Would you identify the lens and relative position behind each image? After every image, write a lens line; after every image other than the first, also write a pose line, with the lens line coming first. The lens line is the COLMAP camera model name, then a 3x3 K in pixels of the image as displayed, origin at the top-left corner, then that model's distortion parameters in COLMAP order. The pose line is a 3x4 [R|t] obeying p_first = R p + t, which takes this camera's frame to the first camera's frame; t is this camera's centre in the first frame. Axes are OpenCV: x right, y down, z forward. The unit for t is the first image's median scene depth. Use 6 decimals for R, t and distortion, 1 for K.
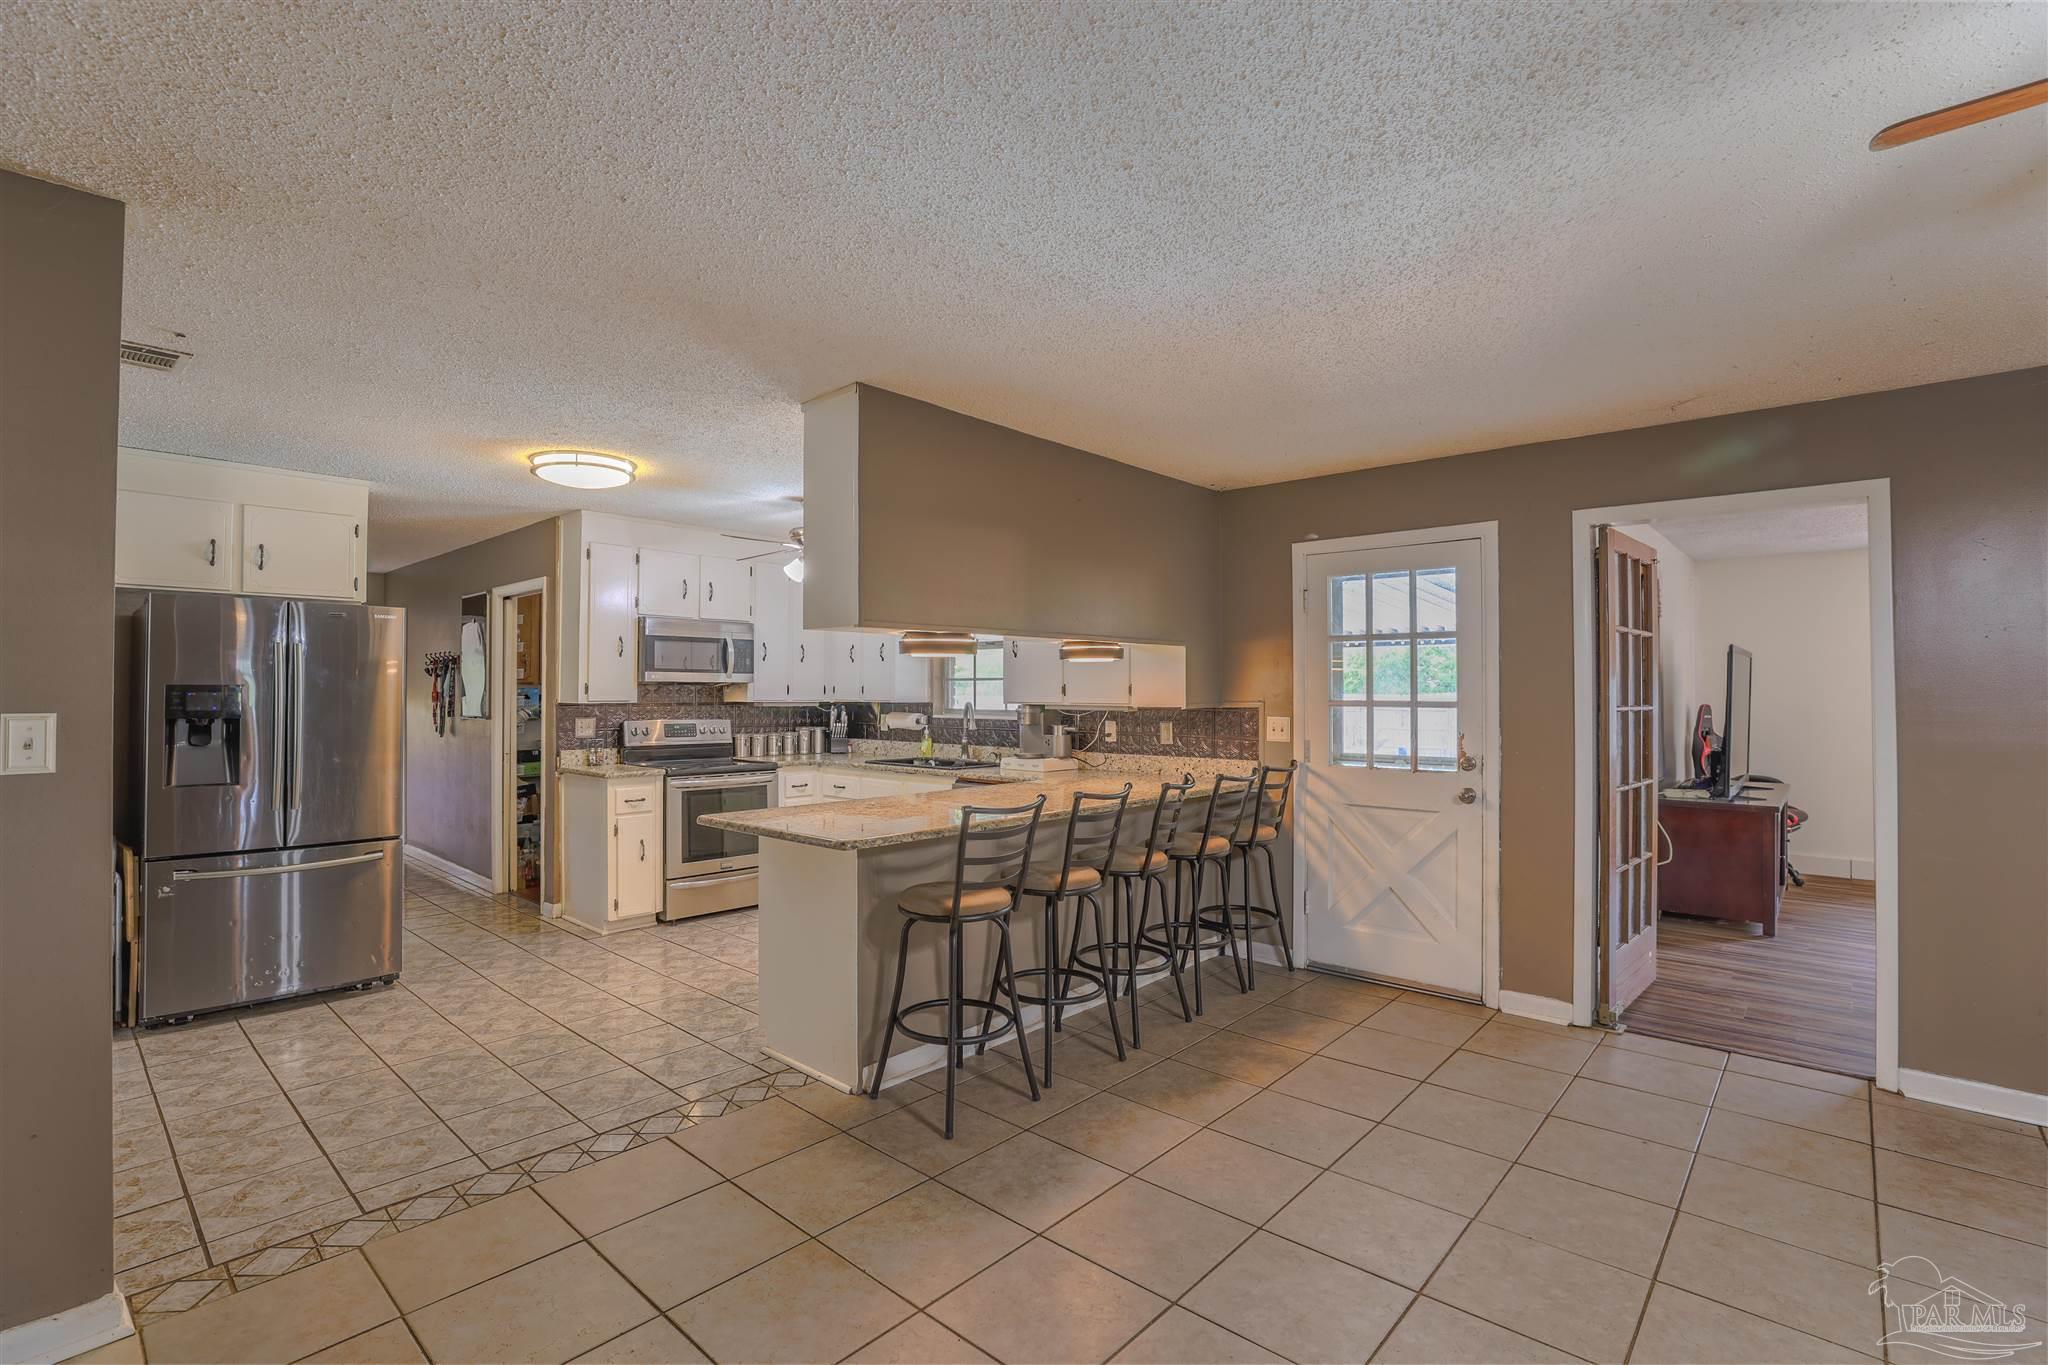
lens RADIAL K [[938.4, 0, 1016.8], [0, 938.4, 679.4], [0, 0, 1]] dist [-0.048446, 0.014955]
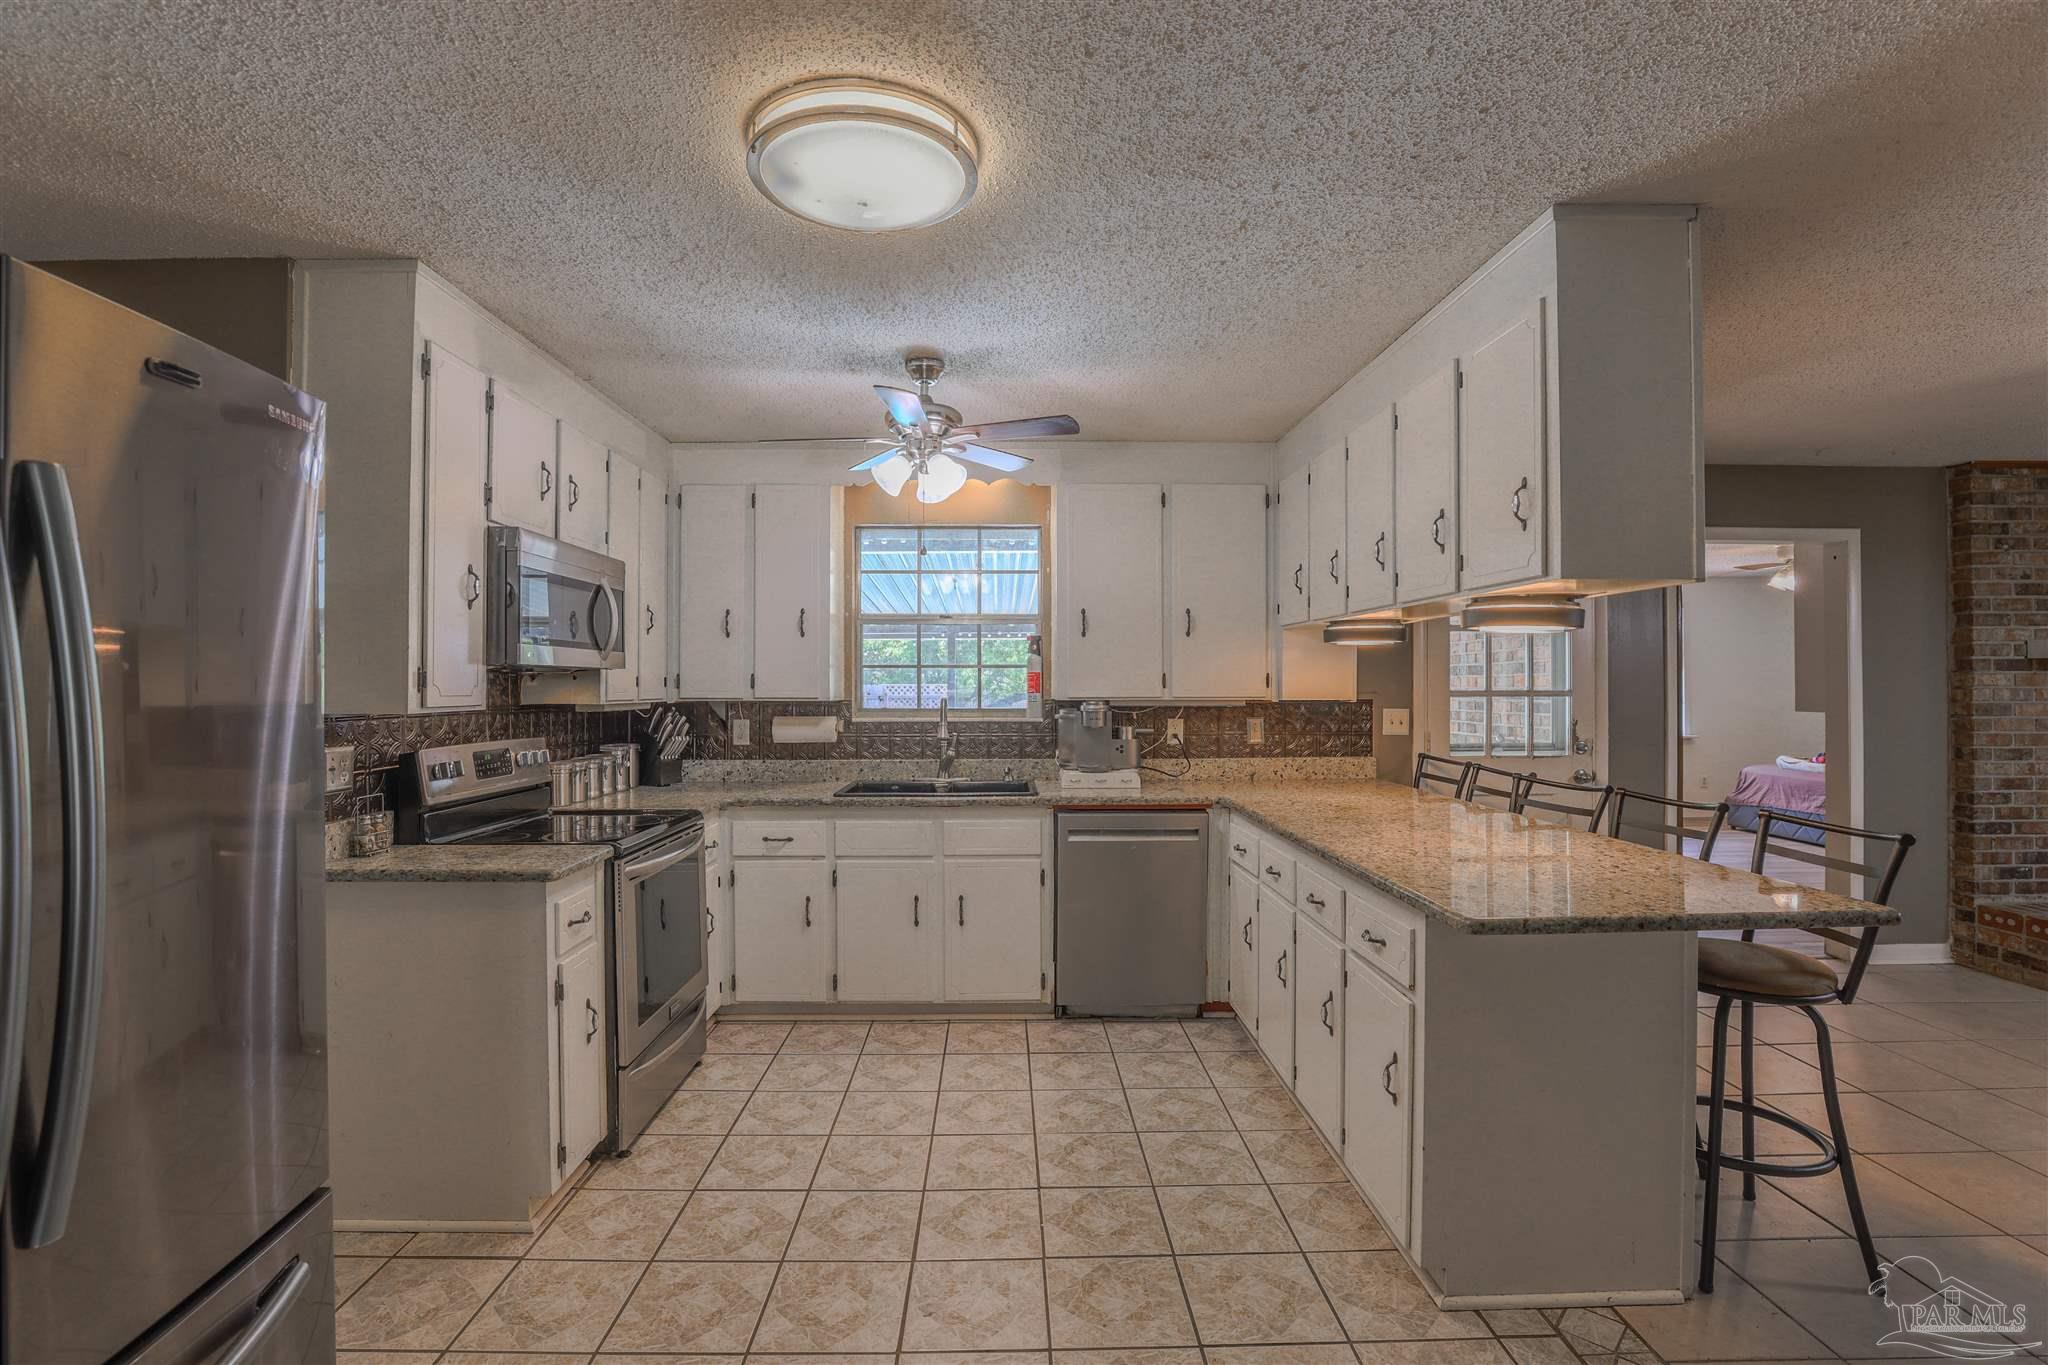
lens RADIAL K [[938.4, 0, 1016.8], [0, 938.4, 679.4], [0, 0, 1]] dist [-0.048446, 0.014955]
pose [[0.729881, -0.000176, 0.683574, -0.526483], [-0.004869, 0.999973, 0.005457, 0.006314], [-0.683557, -0.007311, 0.729861, 0.476287]]
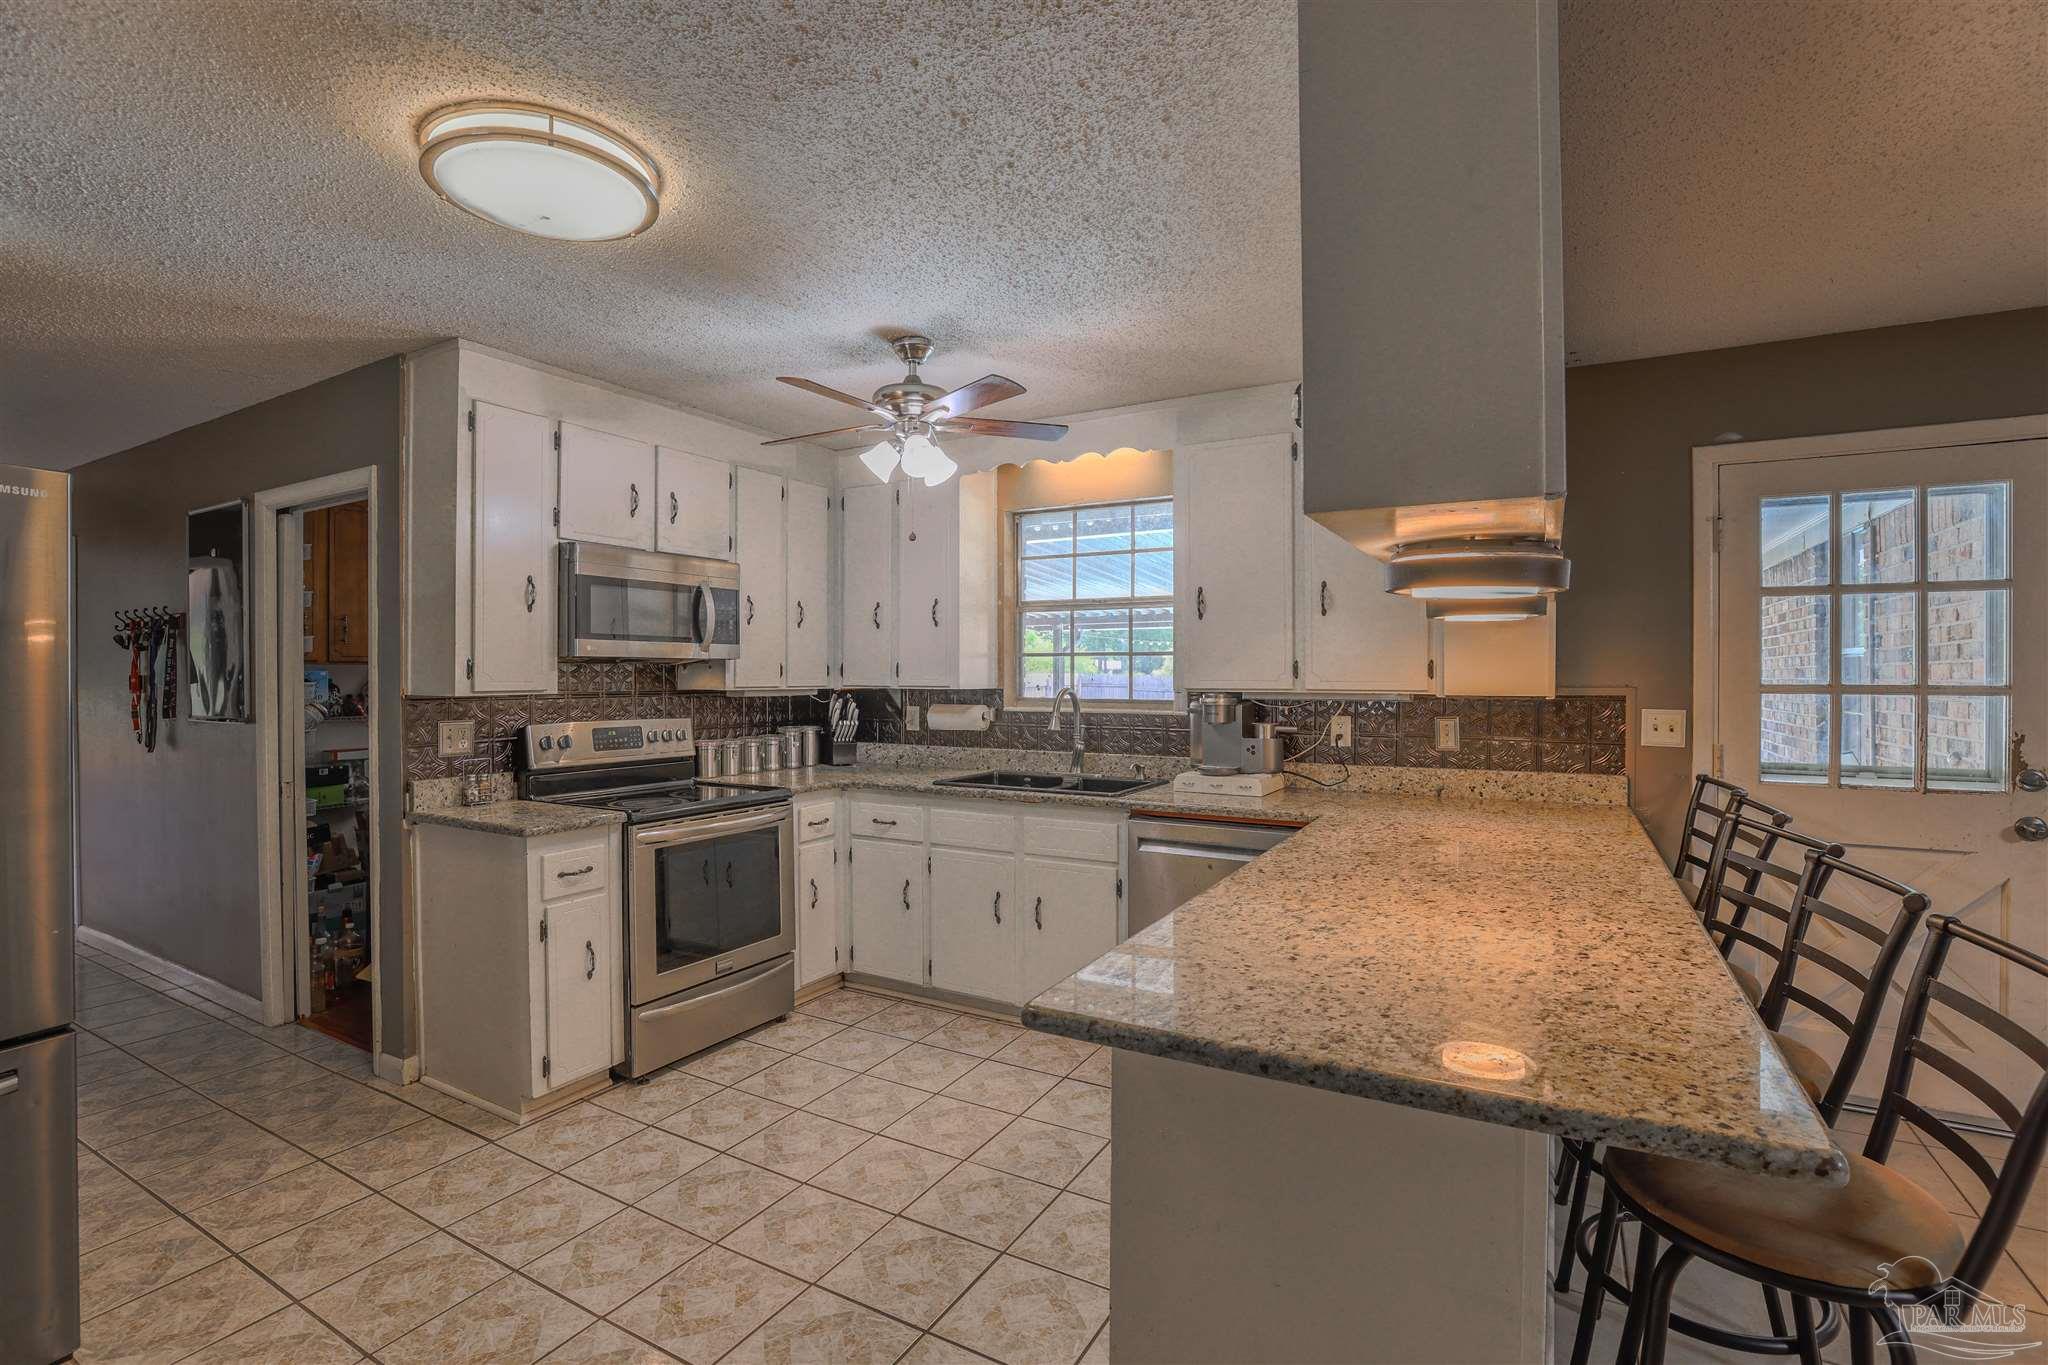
lens RADIAL K [[938.4, 0, 1016.8], [0, 938.4, 679.4], [0, 0, 1]] dist [-0.048446, 0.014955]
pose [[0.976123, -0.004025, 0.217182, -0.255124], [-0.000324, 0.999800, 0.019984, 0.005008], [-0.217219, -0.019577, 0.975927, 0.382502]]
